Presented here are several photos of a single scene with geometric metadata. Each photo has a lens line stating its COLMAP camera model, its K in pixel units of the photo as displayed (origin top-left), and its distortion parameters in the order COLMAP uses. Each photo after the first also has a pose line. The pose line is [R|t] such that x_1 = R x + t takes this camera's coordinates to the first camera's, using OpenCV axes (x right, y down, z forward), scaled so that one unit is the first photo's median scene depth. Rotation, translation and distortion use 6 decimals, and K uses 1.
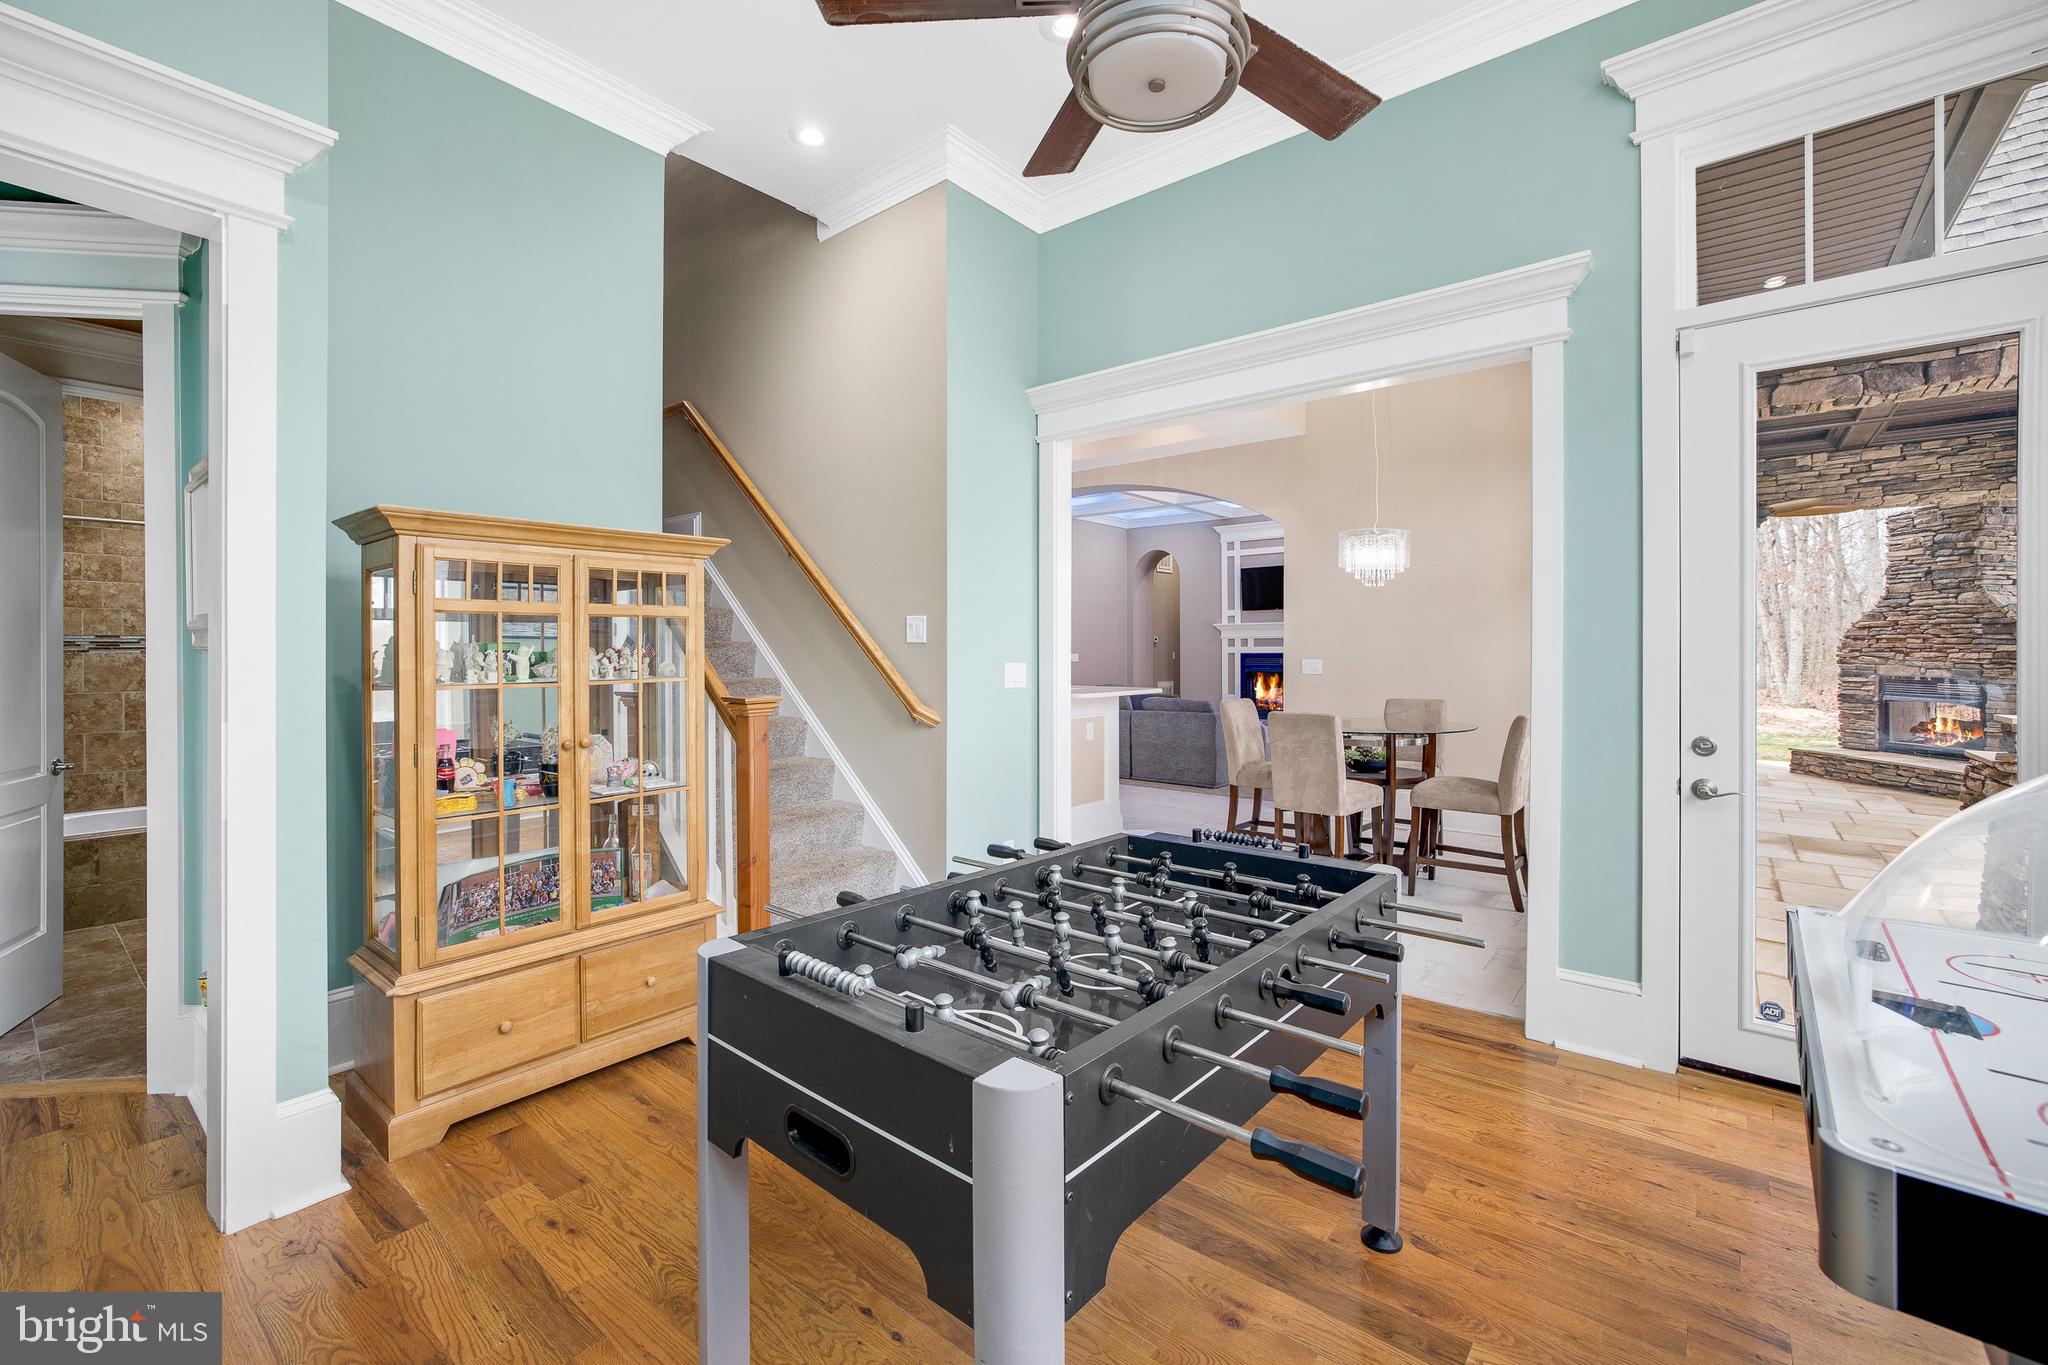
lens RADIAL K [[872.1, 0, 1018.0], [0, 872.1, 652.7], [0, 0, 1]] dist [0.001860, 0.000336]
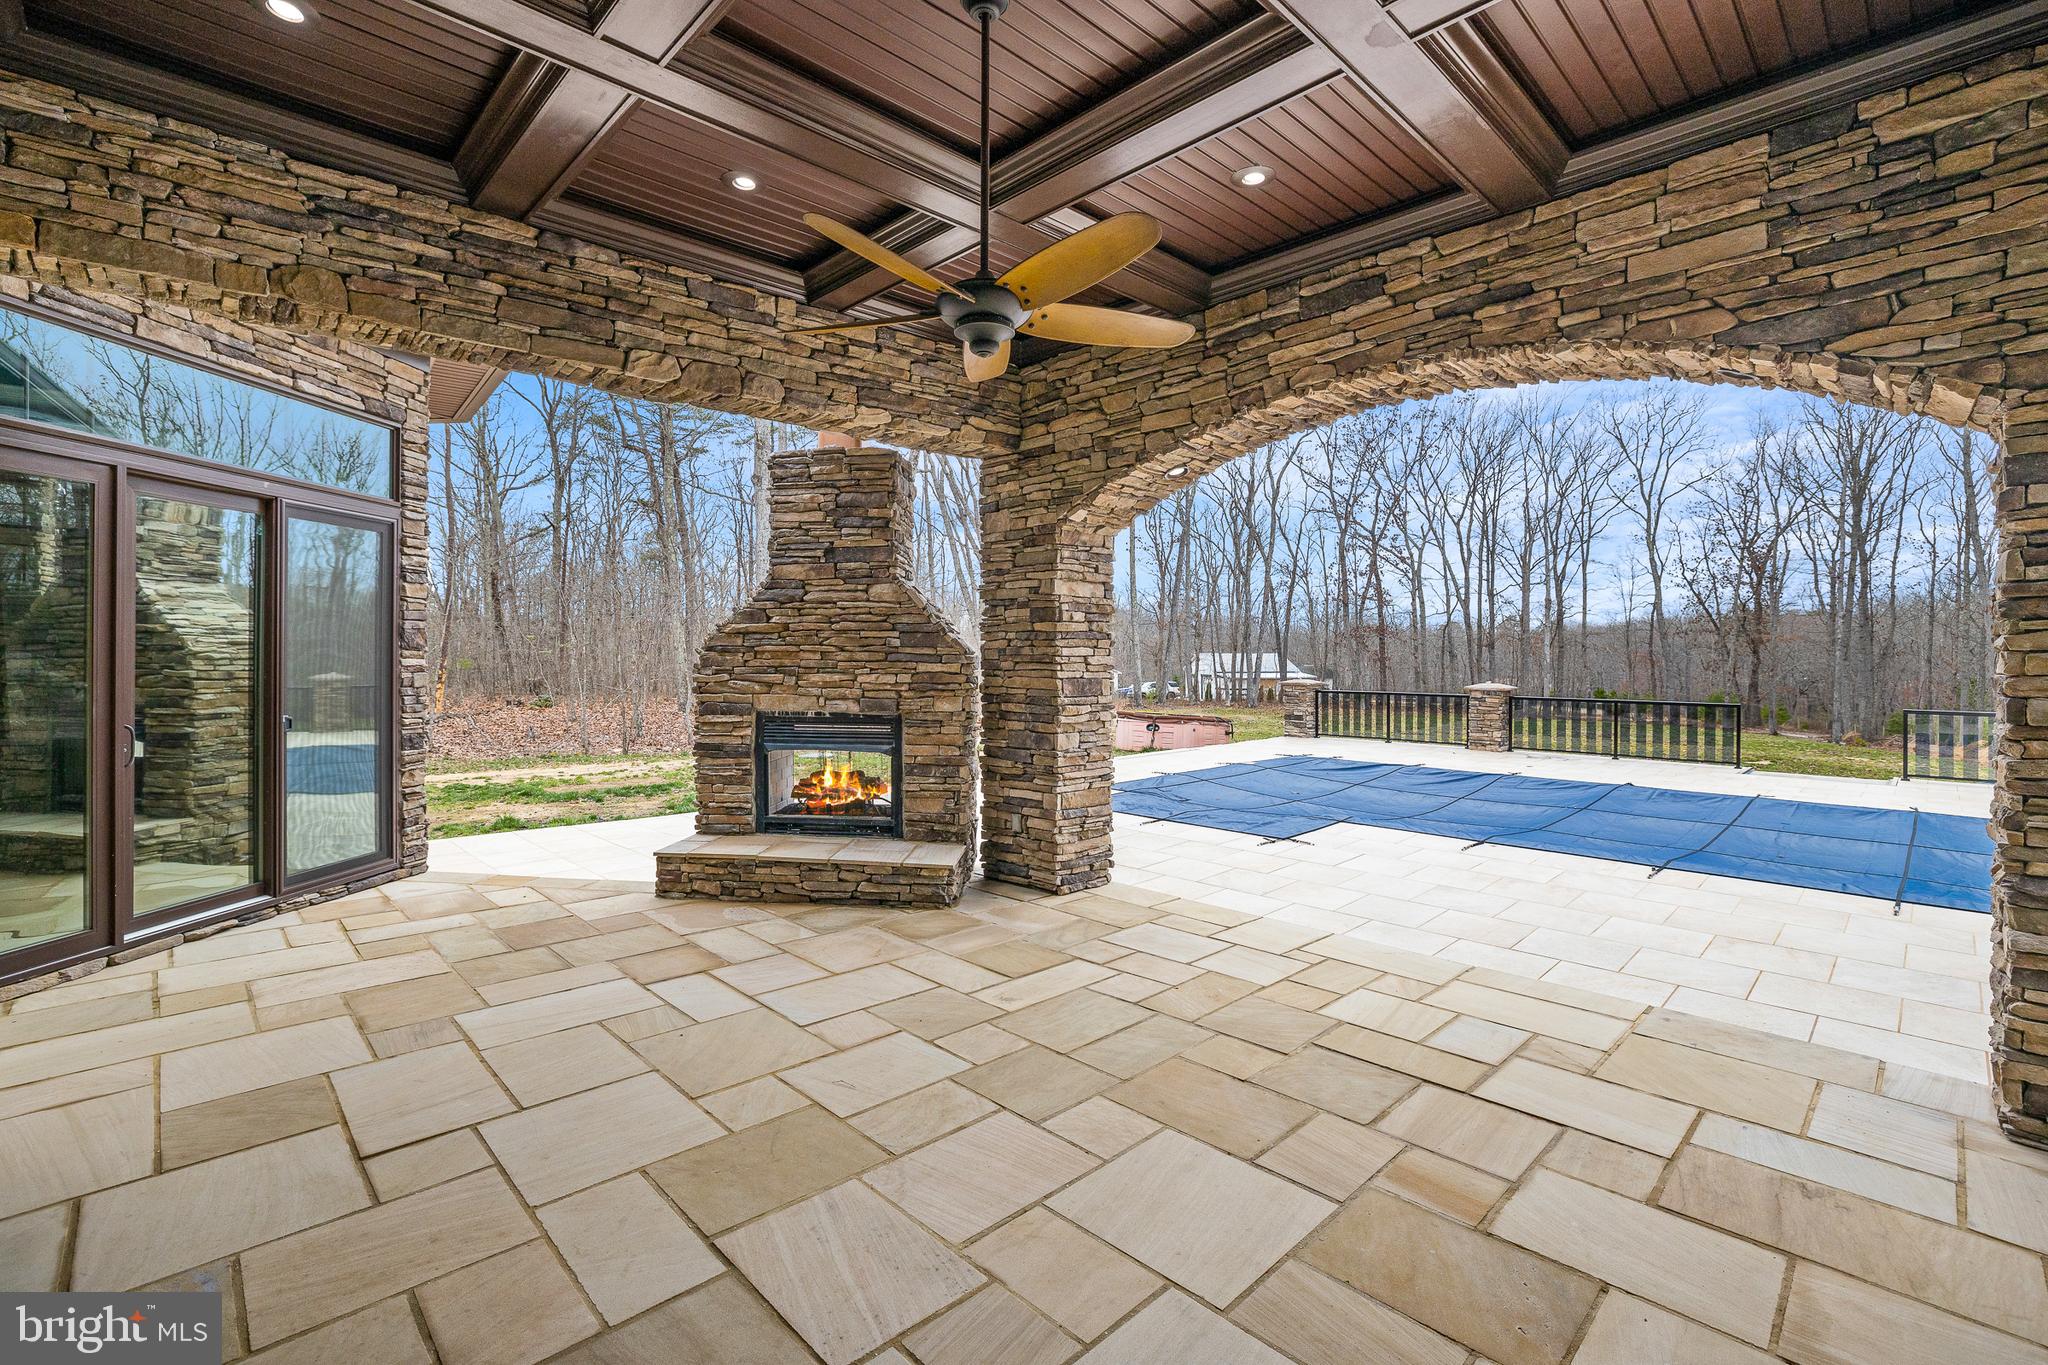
lens RADIAL K [[896.7, 0, 1025.9], [0, 896.7, 643.8], [0, 0, 1]] dist [-0.047132, 0.015565]
pose [[0.104982, 0.008890, 0.994434, 0.409203], [0.001615, 0.999957, -0.009110, -0.016880], [-0.994473, 0.002563, 0.104963, 0.808753]]
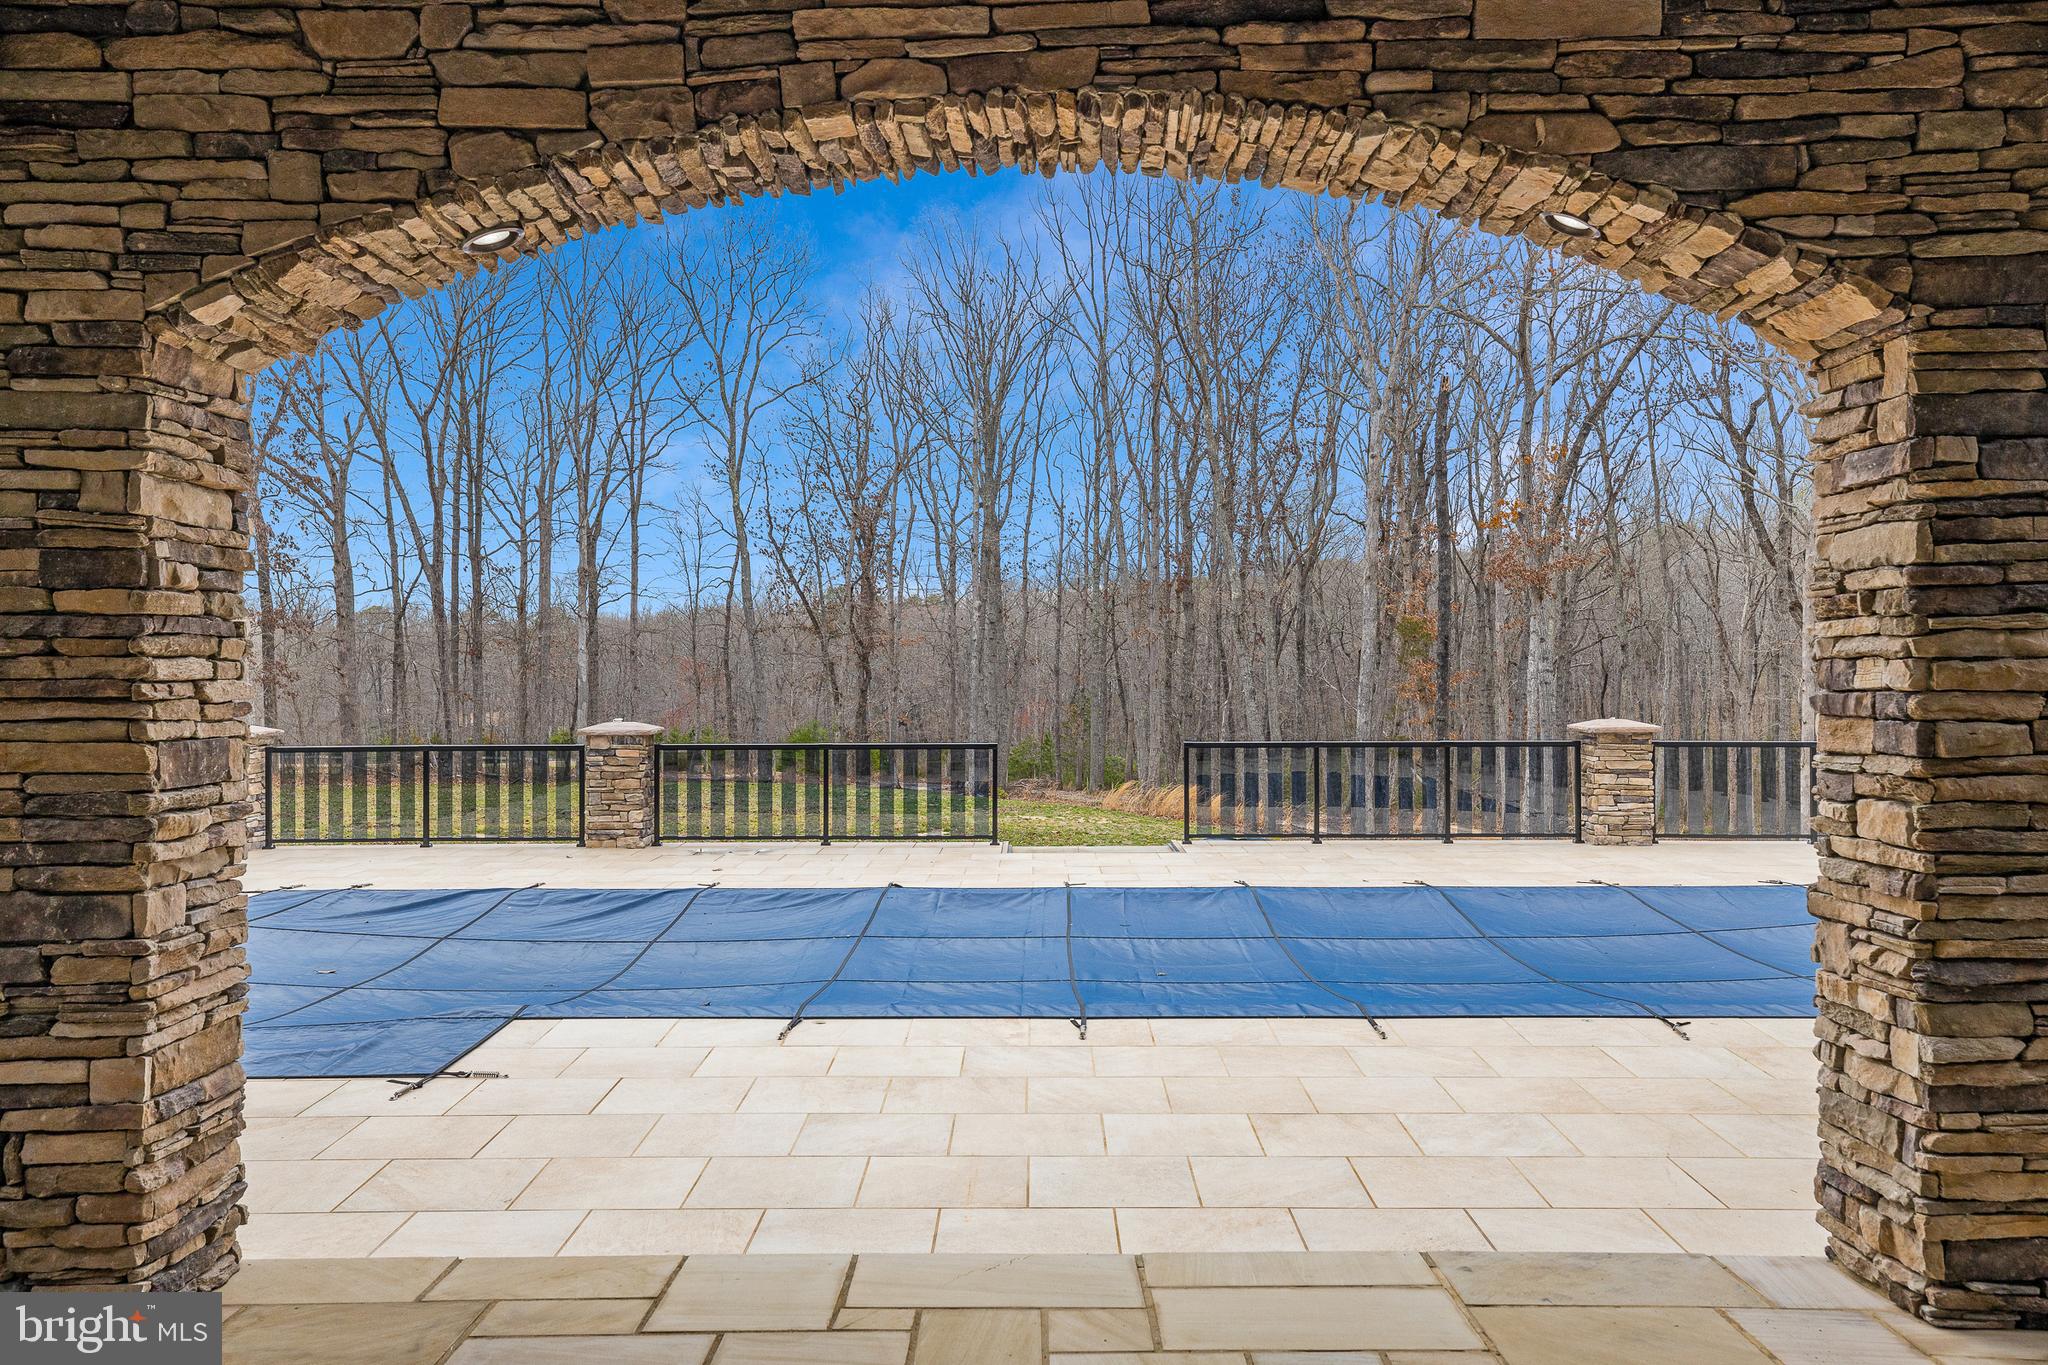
lens RADIAL K [[1769.5, 0, 1016.6], [0, 1769.5, 639.5], [0, 0, 1]] dist [0.032167, 0.022124]
pose [[-0.632377, 0.012637, 0.774558, 0.566151], [0.007497, 0.999920, -0.010192, -0.018815], [-0.774624, -0.000638, -0.632421, 1.010401]]
